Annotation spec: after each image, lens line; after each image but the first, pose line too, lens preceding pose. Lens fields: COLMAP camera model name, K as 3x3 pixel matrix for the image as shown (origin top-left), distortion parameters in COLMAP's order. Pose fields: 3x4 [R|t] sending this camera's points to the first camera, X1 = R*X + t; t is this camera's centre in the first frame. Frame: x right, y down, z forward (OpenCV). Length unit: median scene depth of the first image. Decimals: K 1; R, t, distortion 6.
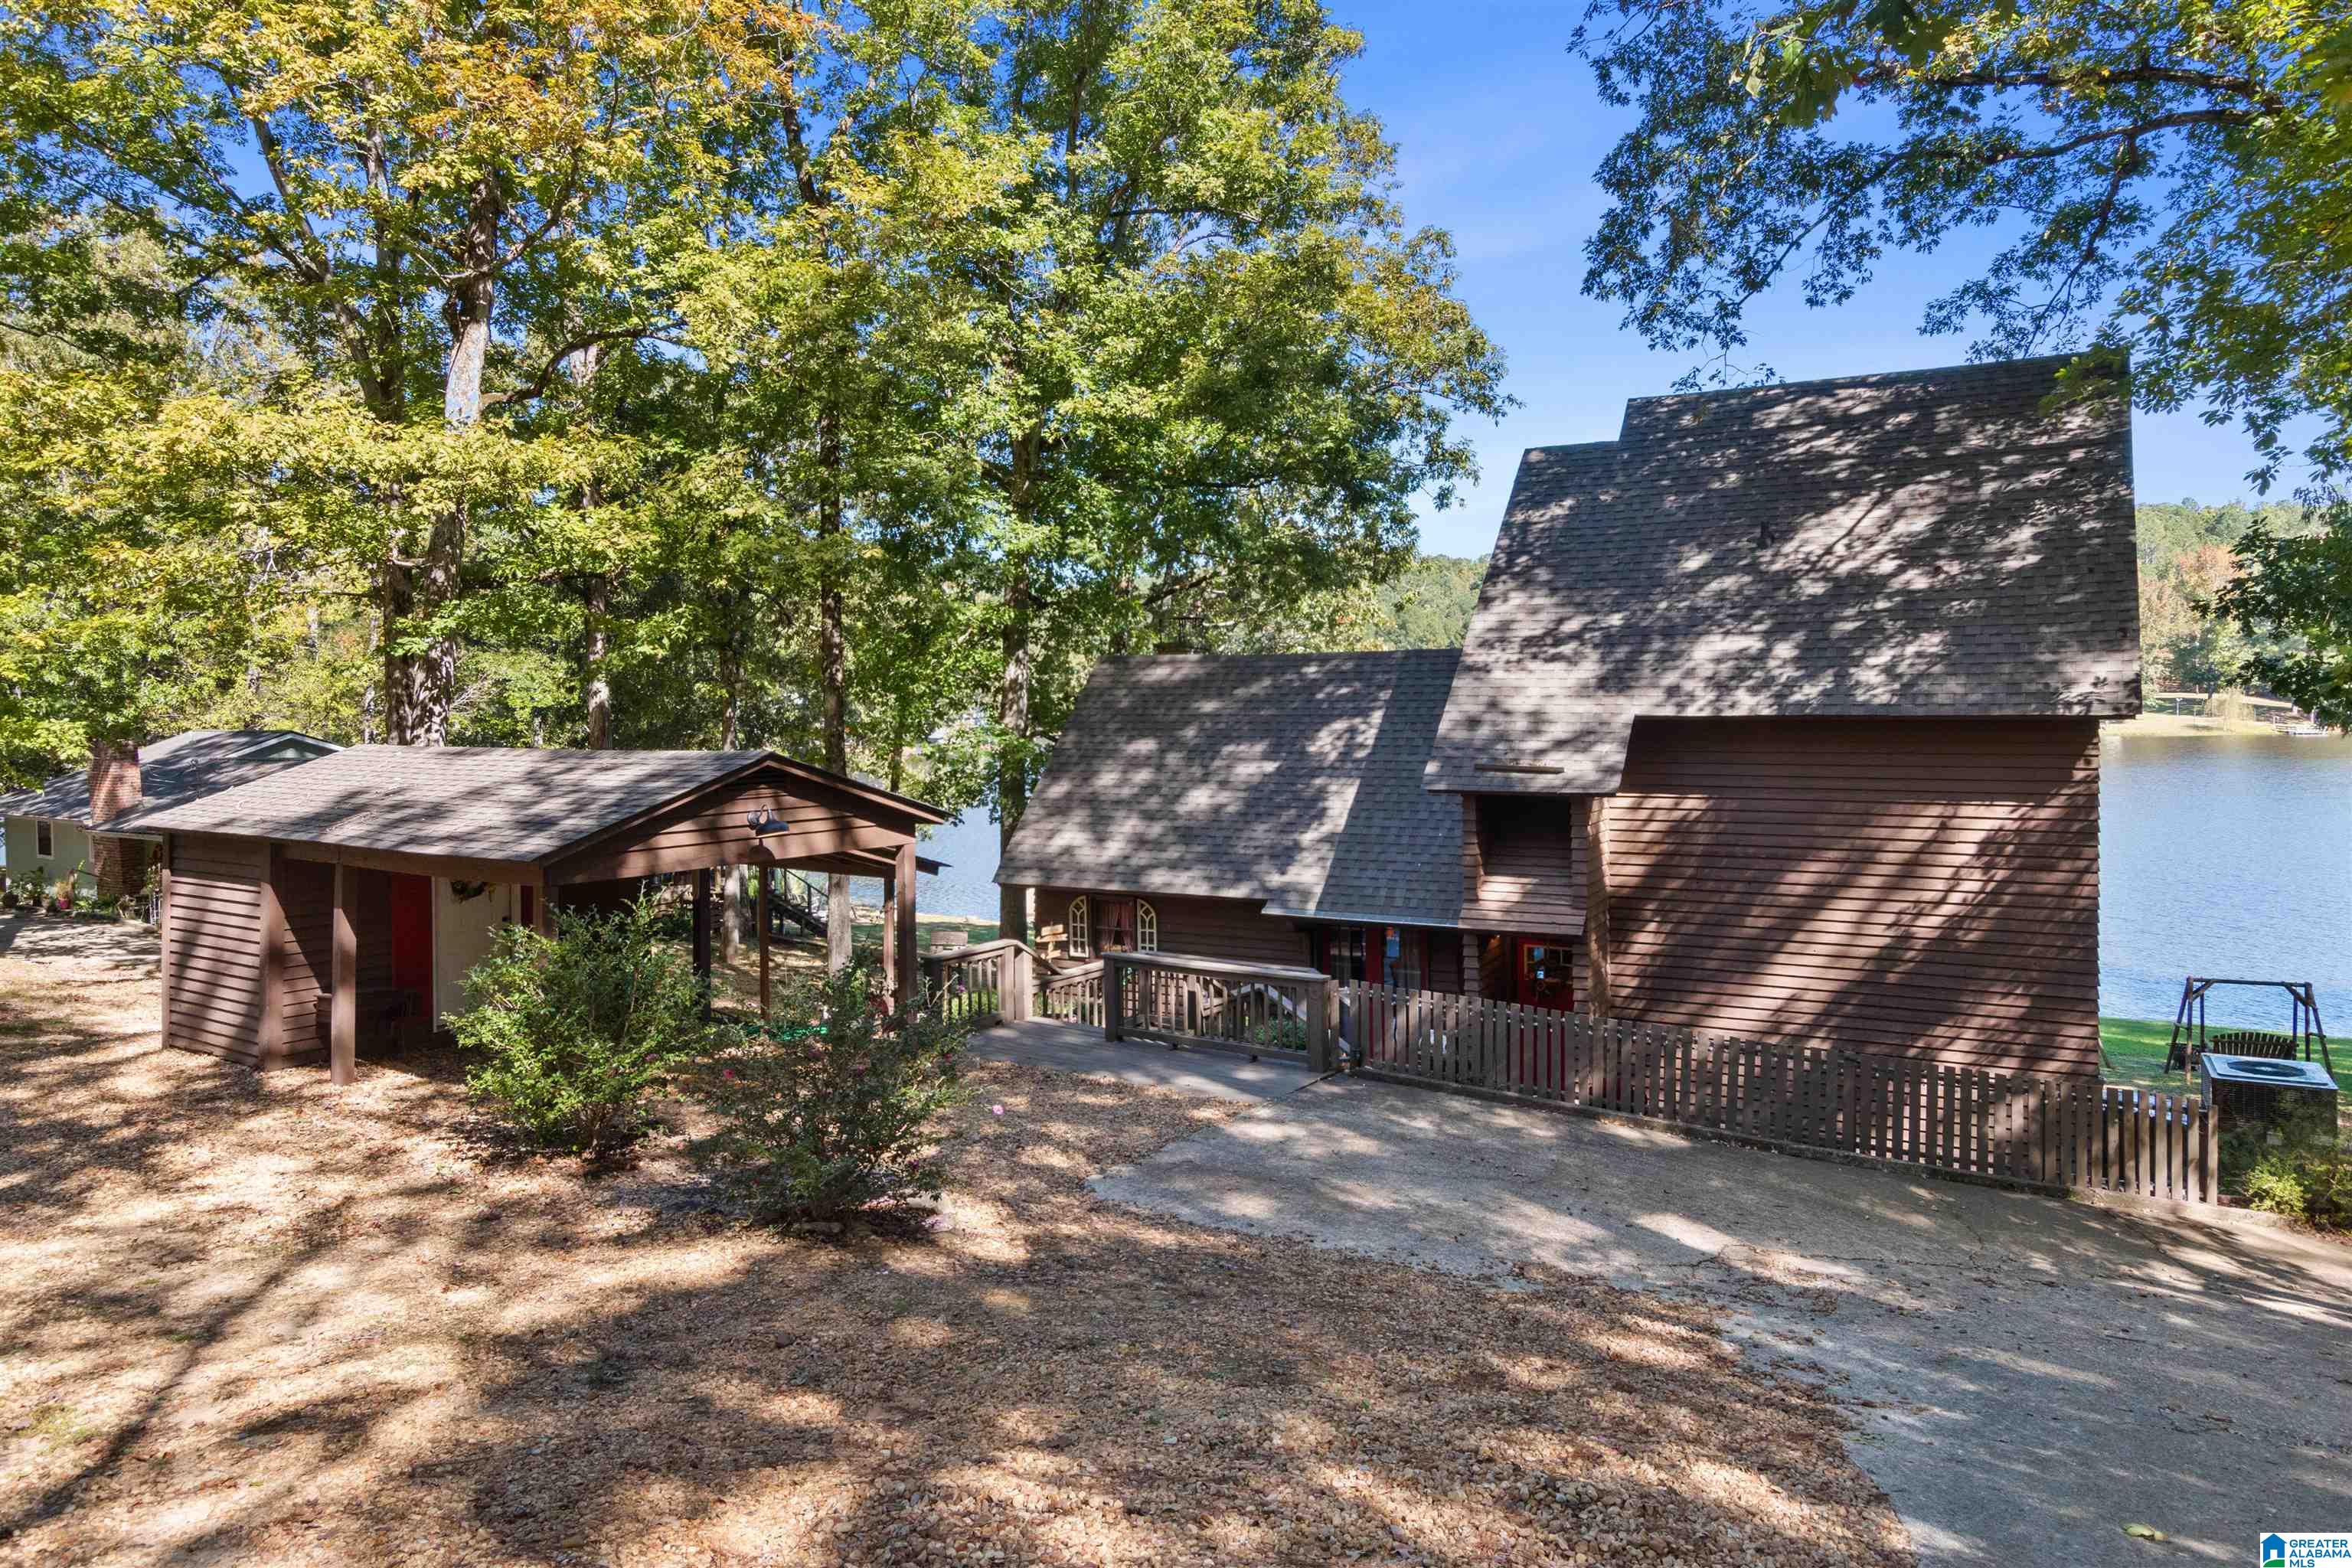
lens RADIAL K [[1535.7, 0, 1158.3], [0, 1535.7, 674.4], [0, 0, 1]] dist [-0.003595, 0.002094]
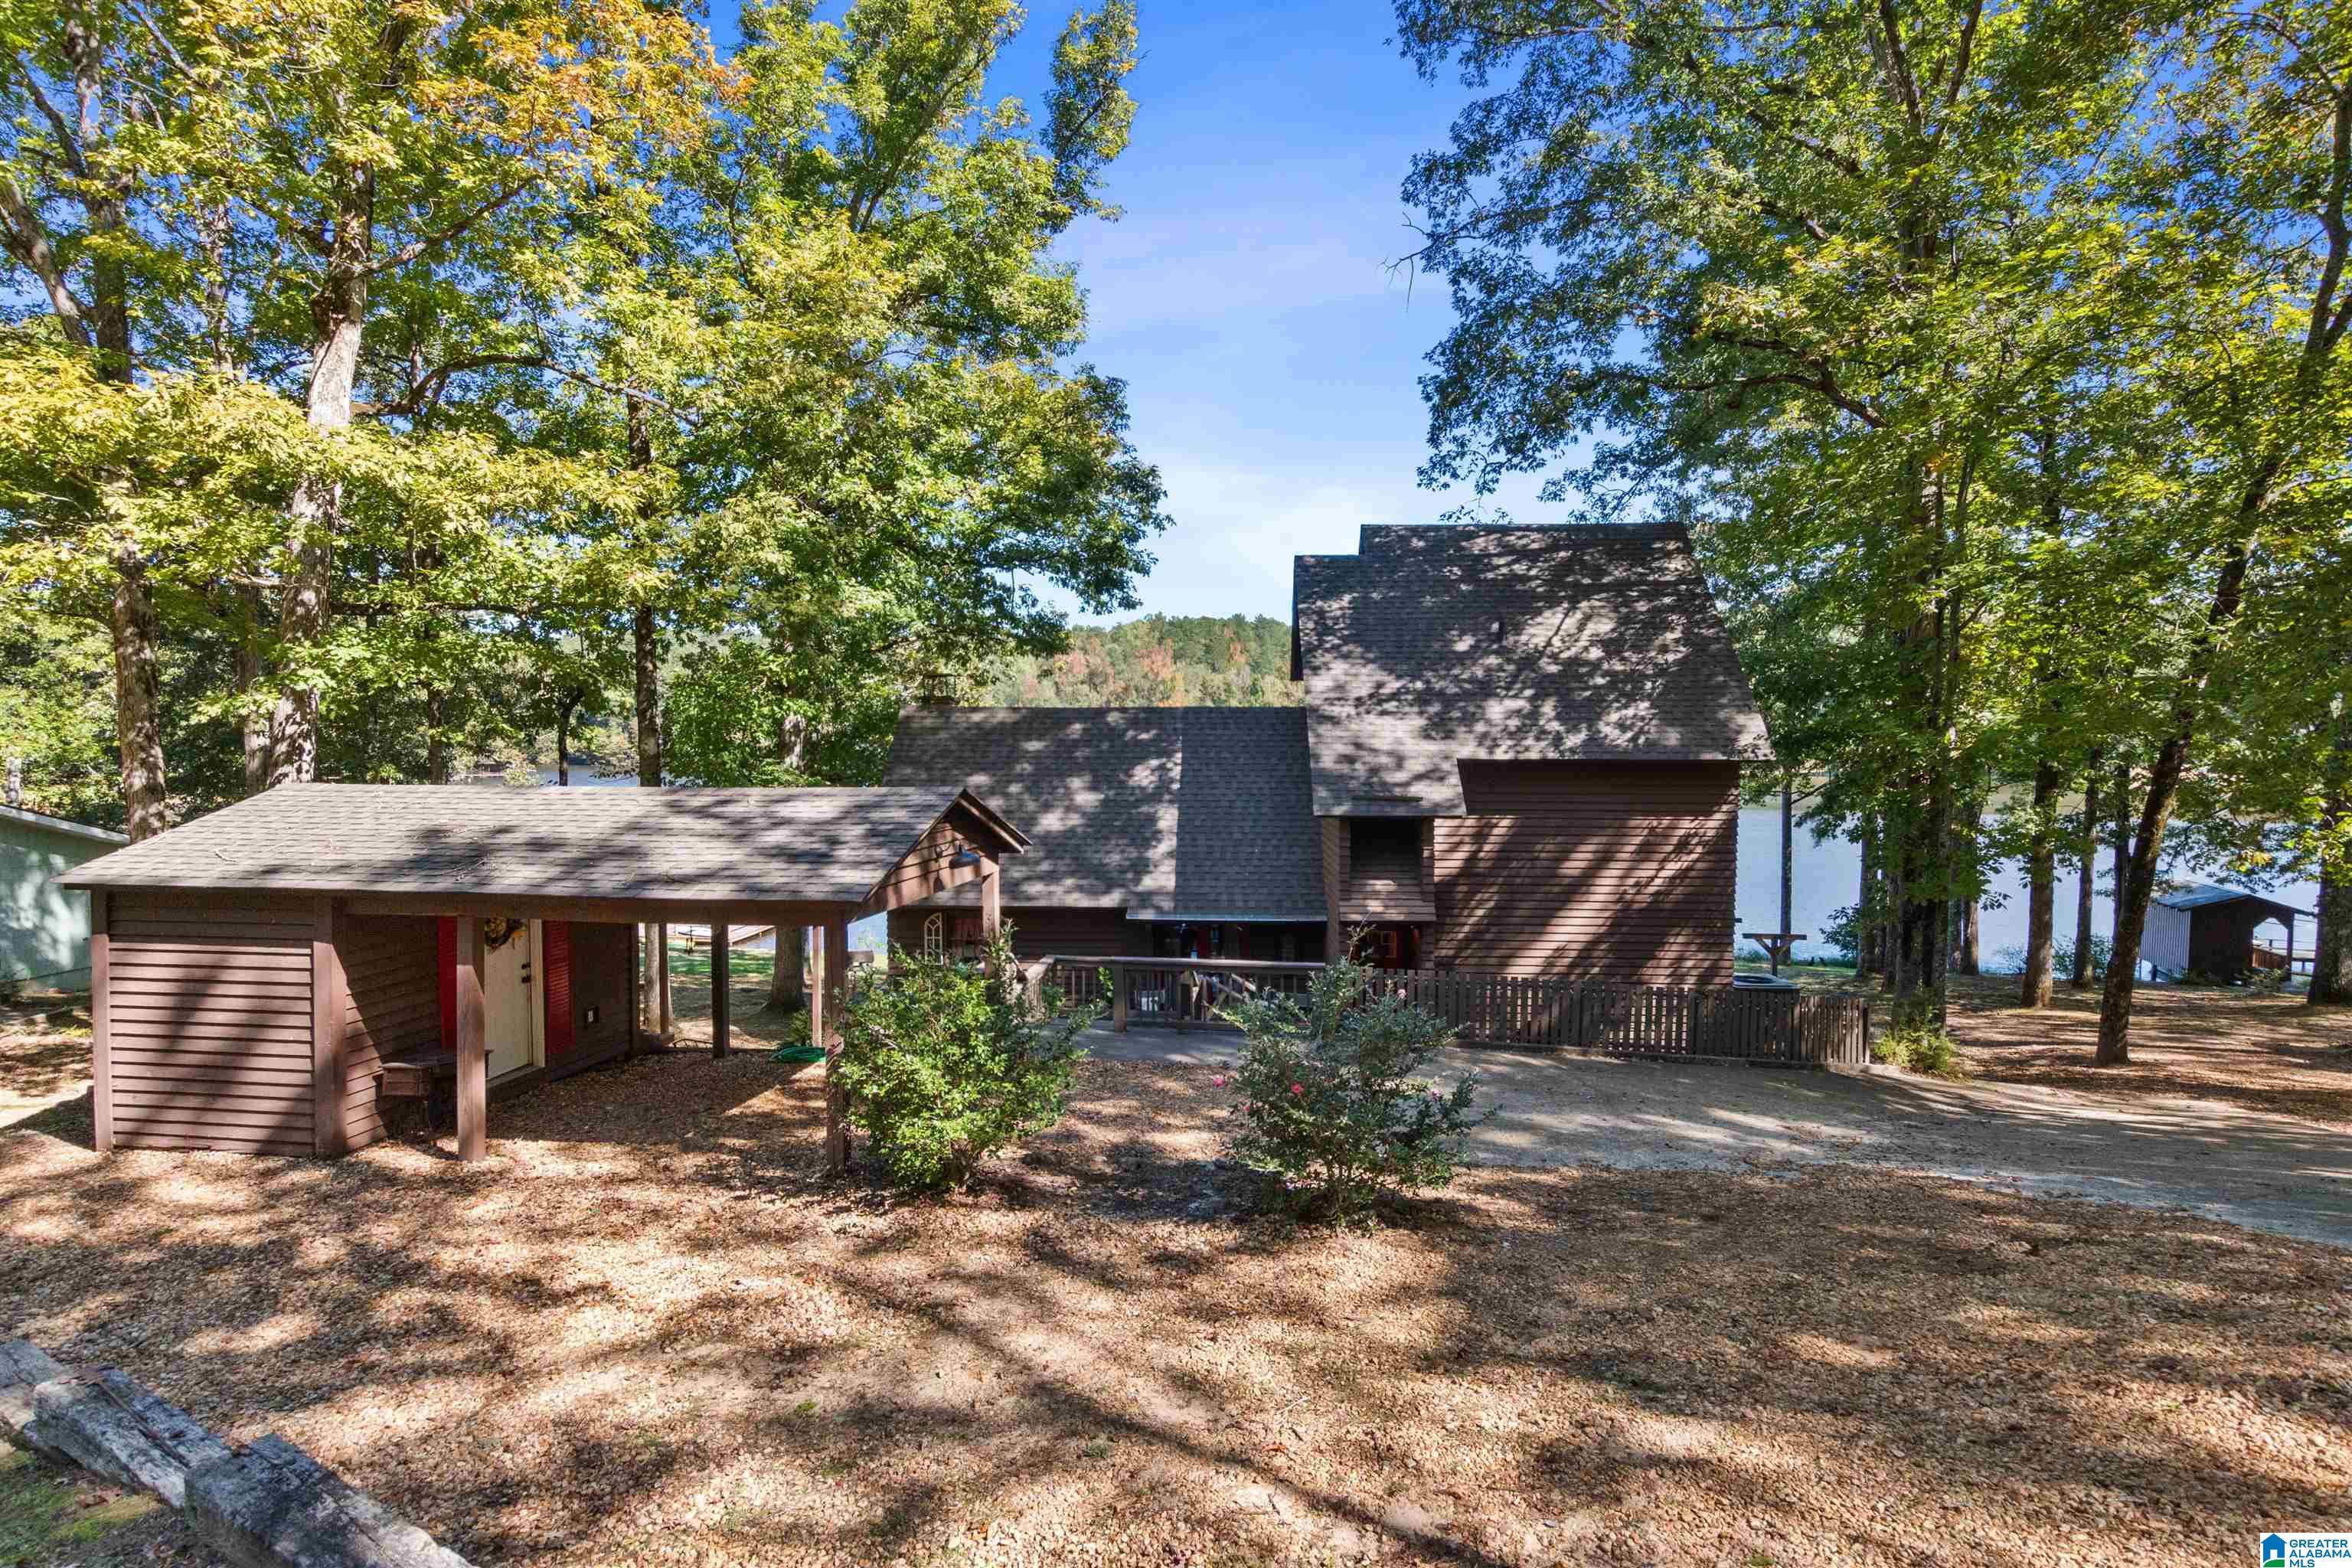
lens RADIAL K [[1200.0, 0, 1171.7], [0, 1200.0, 735.7], [0, 0, 1]] dist [0.005187, -0.003737]
pose [[0.897568, 0.010579, 0.440748, -0.380553], [-0.014776, 0.999872, 0.006092, 0.005204], [-0.440628, -0.011981, 0.897610, 0.144273]]
